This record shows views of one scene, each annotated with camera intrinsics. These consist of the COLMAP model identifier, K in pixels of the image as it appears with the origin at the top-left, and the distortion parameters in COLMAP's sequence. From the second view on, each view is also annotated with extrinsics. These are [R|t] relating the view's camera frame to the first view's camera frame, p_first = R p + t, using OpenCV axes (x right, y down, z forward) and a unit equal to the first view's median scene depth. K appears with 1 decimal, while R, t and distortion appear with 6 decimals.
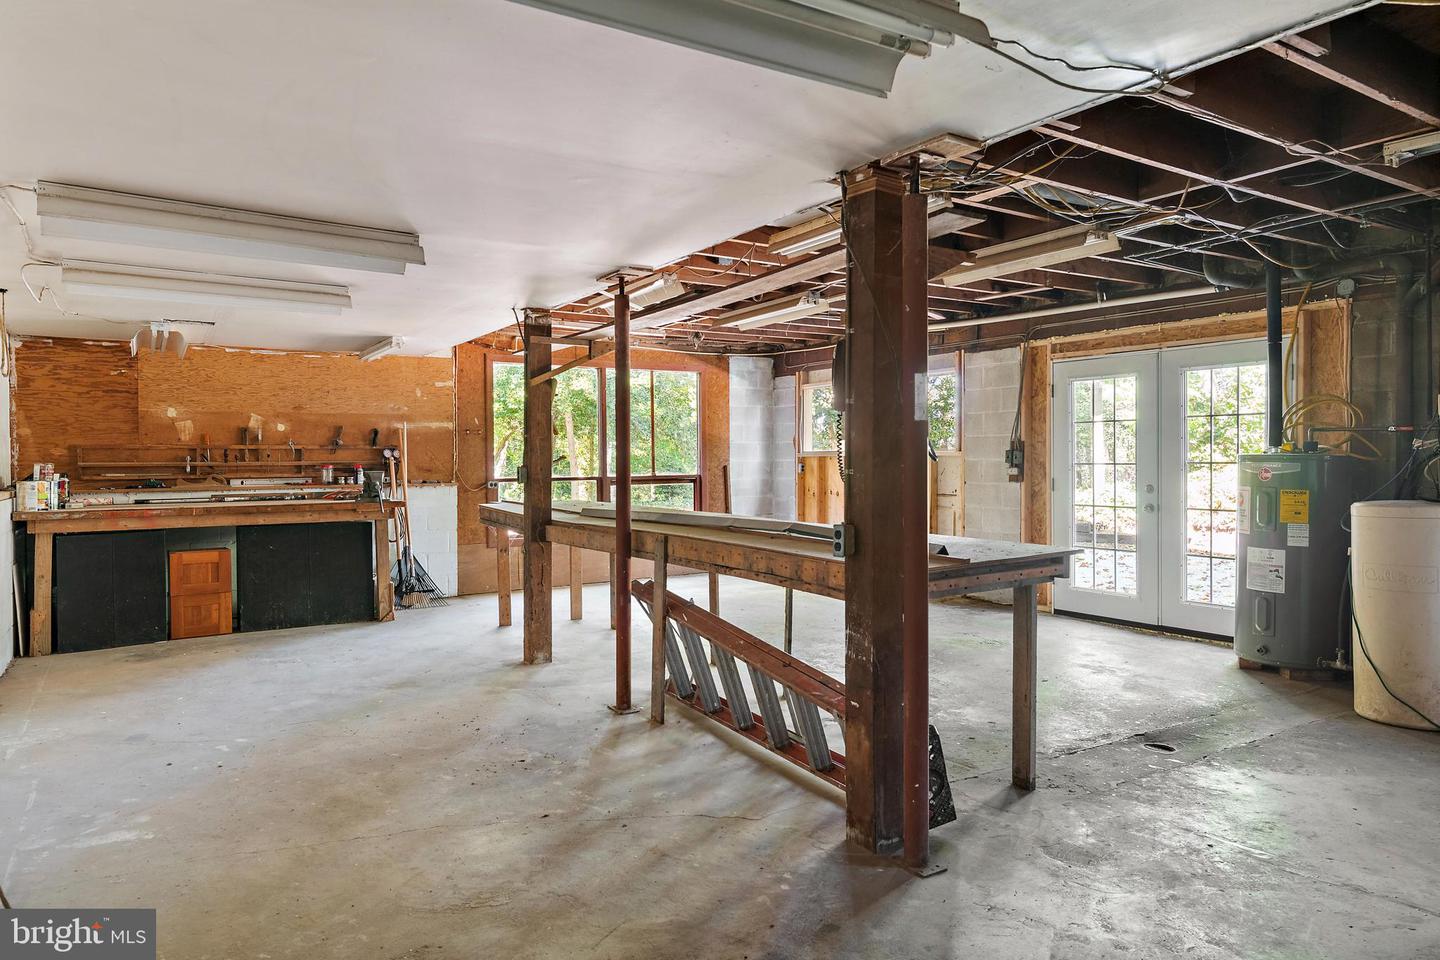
lens RADIAL K [[908.8, 0, 720.1], [0, 908.8, 473.7], [0, 0, 1]] dist [-0.010477, -0.000765]
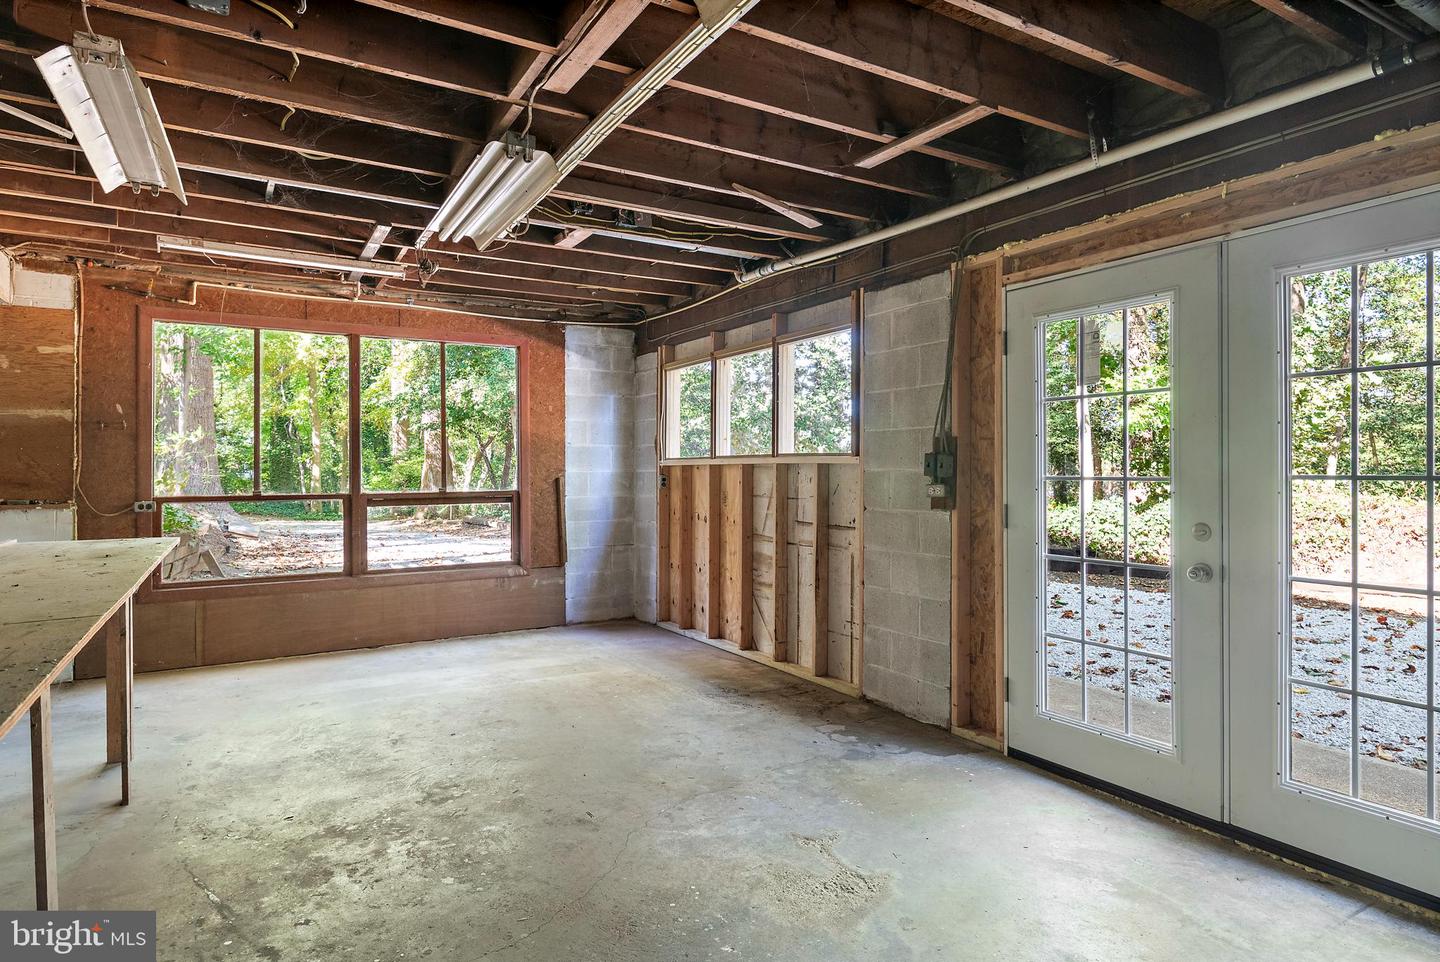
lens RADIAL K [[820.8, 0, 720.9], [0, 820.8, 477.3], [0, 0, 1]] dist [0.001188, -0.001697]
pose [[0.999735, 0.003566, -0.022762, 0.191773], [-0.003763, 0.999956, -0.008650, -0.005796], [0.022730, 0.008733, 0.999703, 0.467219]]
